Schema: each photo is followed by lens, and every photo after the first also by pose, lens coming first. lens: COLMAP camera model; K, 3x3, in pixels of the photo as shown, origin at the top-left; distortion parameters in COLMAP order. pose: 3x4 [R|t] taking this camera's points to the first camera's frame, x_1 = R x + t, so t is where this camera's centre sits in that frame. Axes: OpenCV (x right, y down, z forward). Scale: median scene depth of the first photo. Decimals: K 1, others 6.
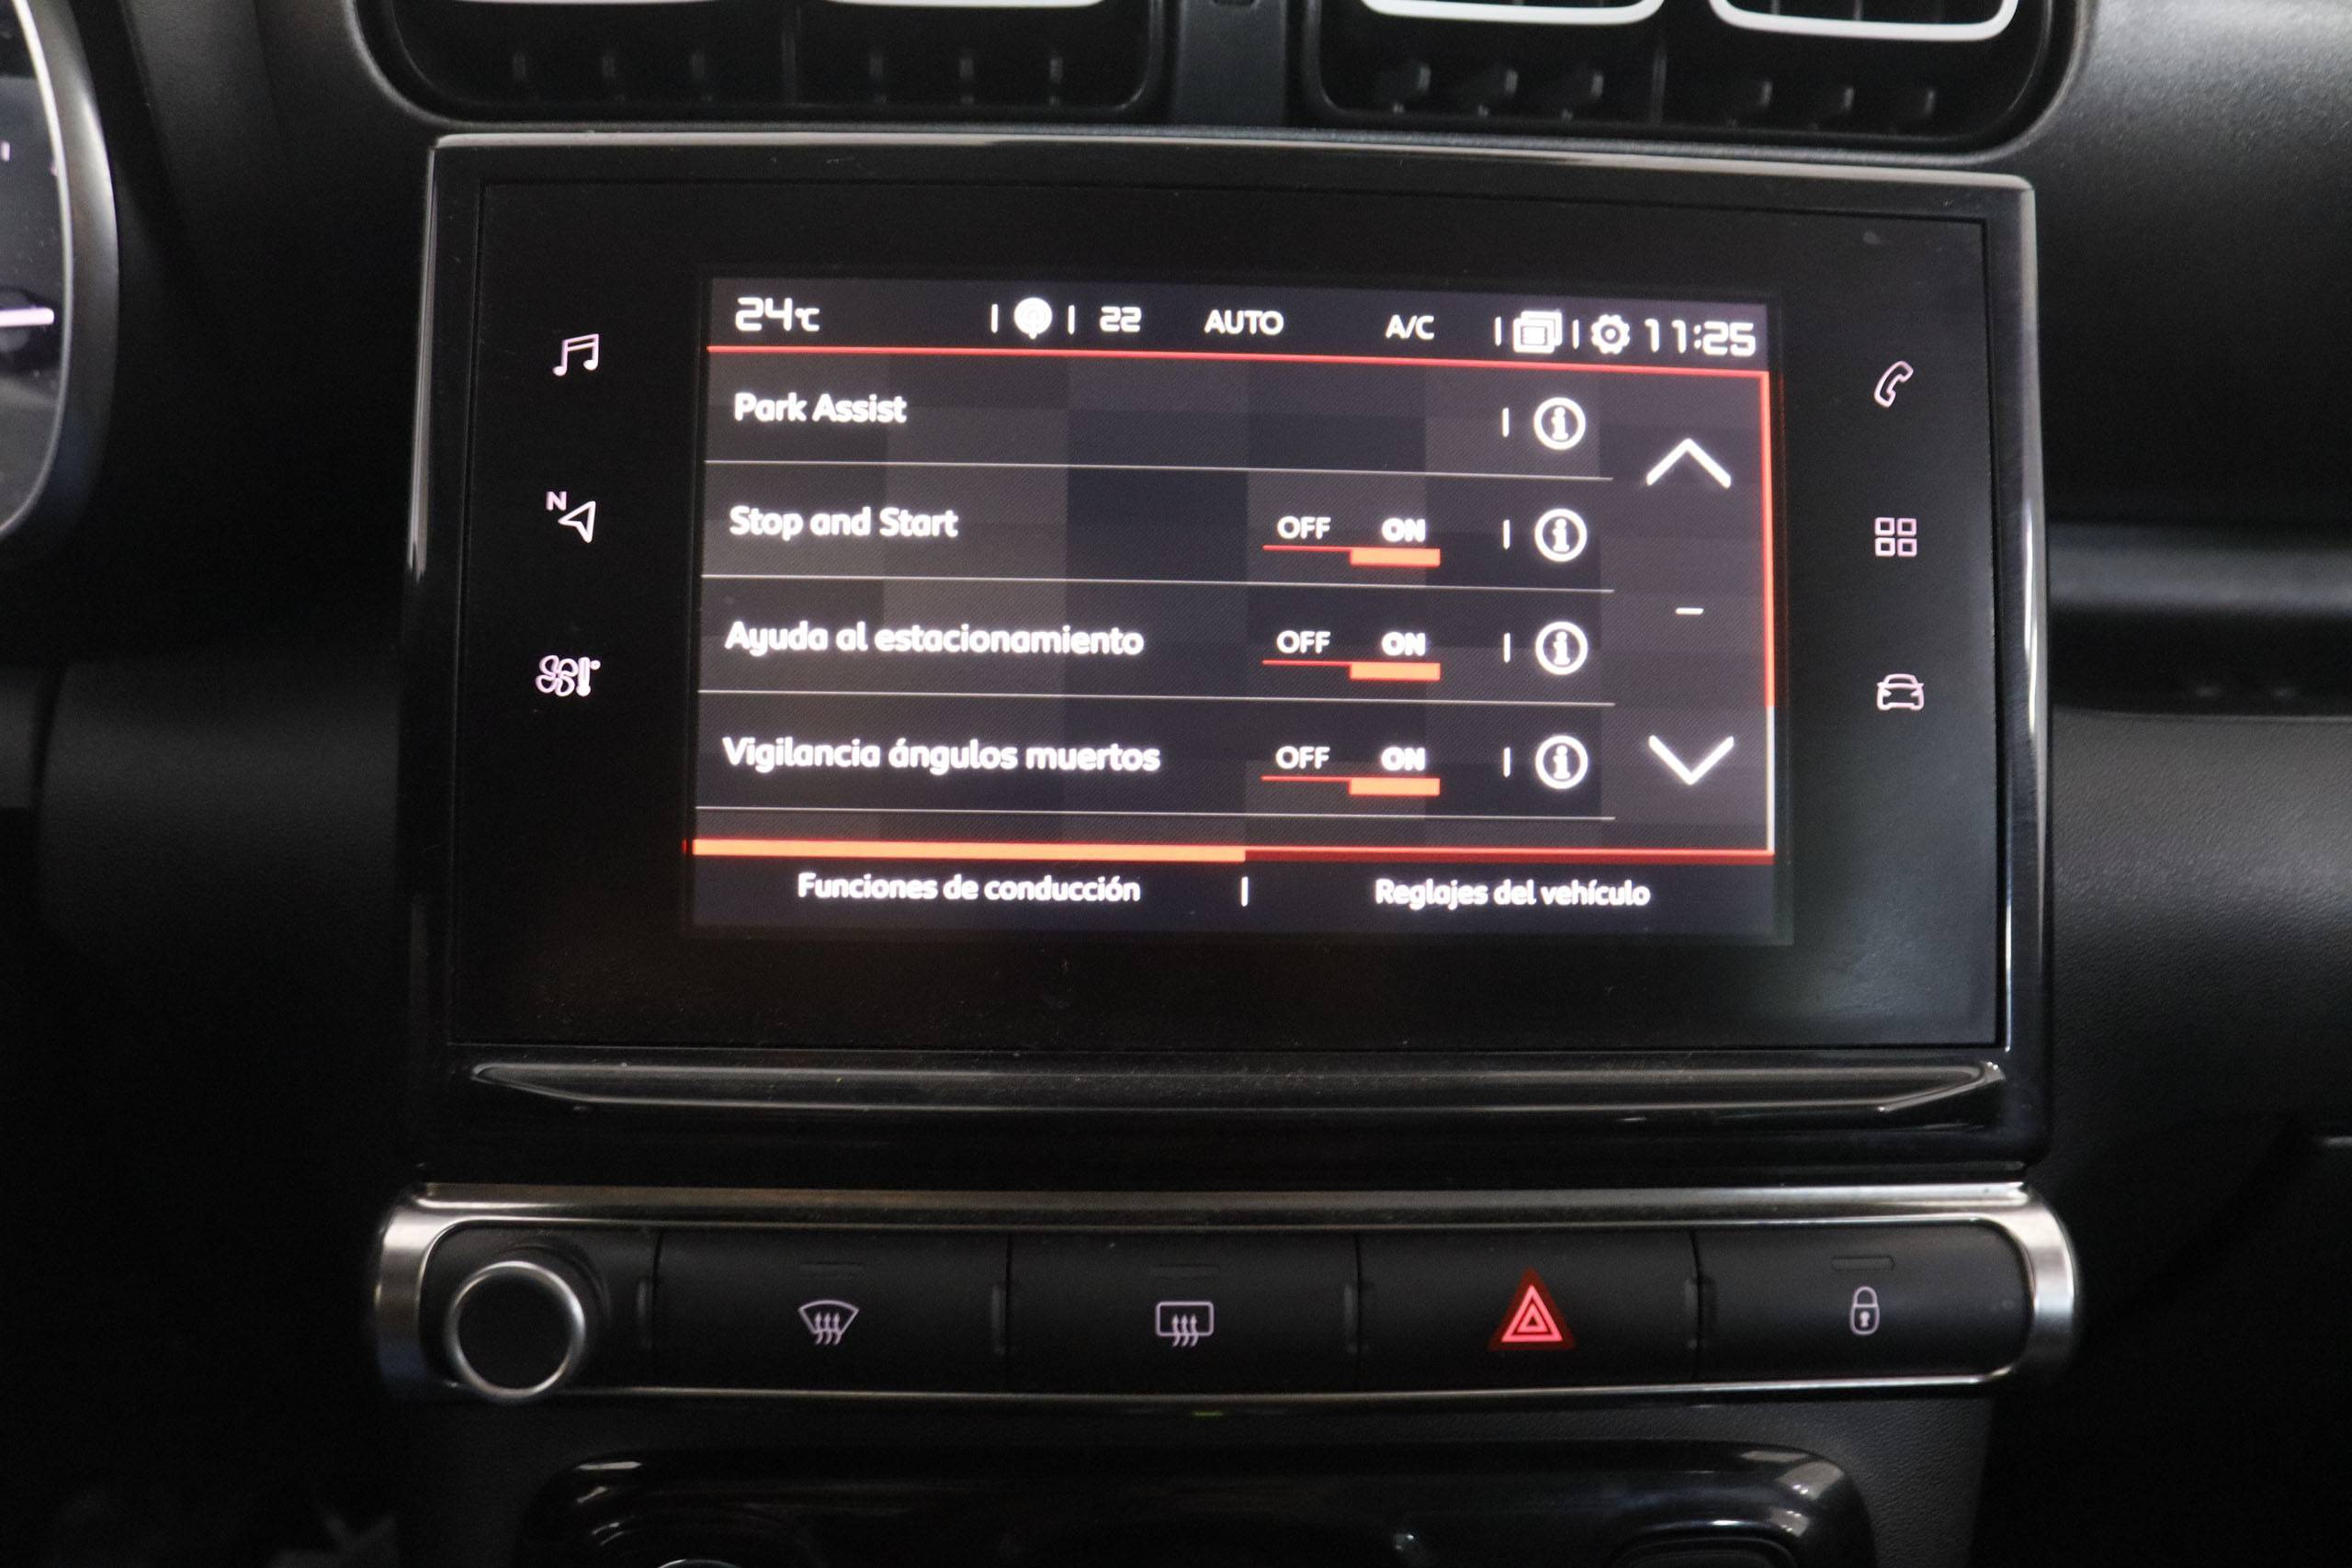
lens RADIAL K [[1977.0, 0, 1152.6], [0, 1977.0, 717.7], [0, 0, 1]] dist [-0.147376, 0.076041]
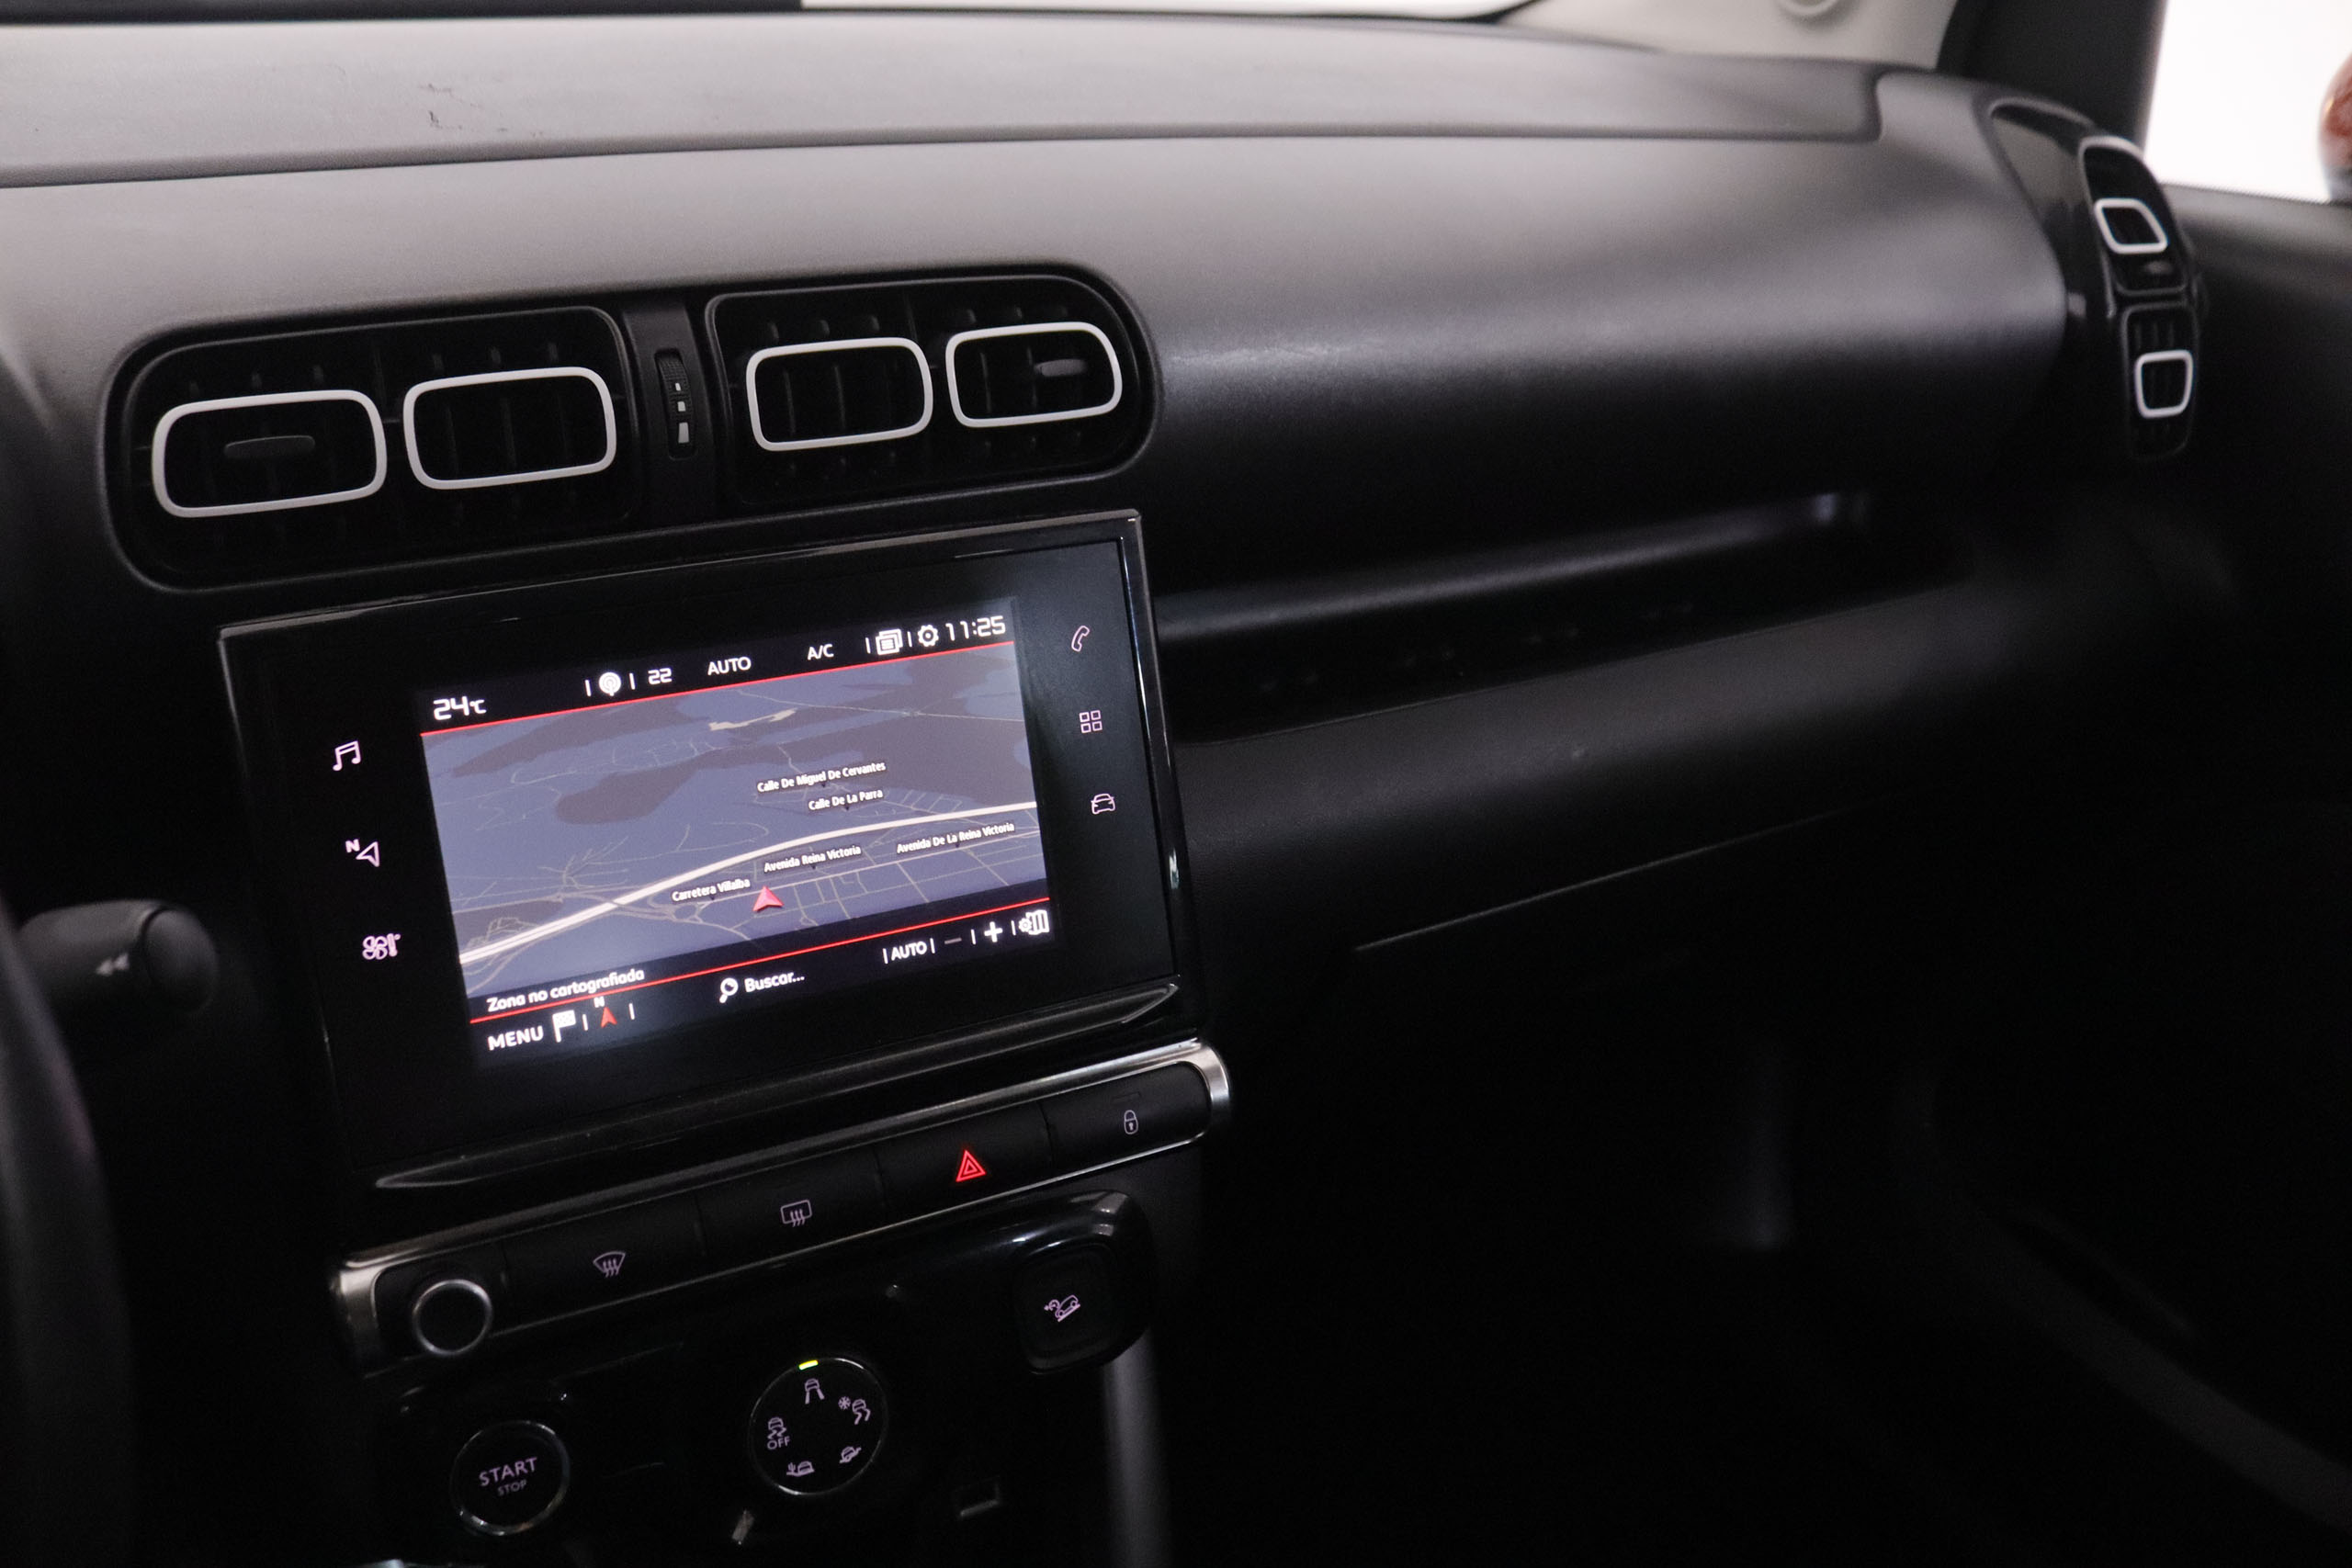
lens RADIAL K [[1977.0, 0, 1217.3], [0, 1977.0, 737.4], [0, 0, 1]] dist [-0.147376, 0.076041]
pose [[0.892107, -0.170469, 0.418431, -0.310818], [0.113389, 0.980926, 0.157882, -0.369151], [-0.437364, -0.093402, 0.894421, -0.769349]]
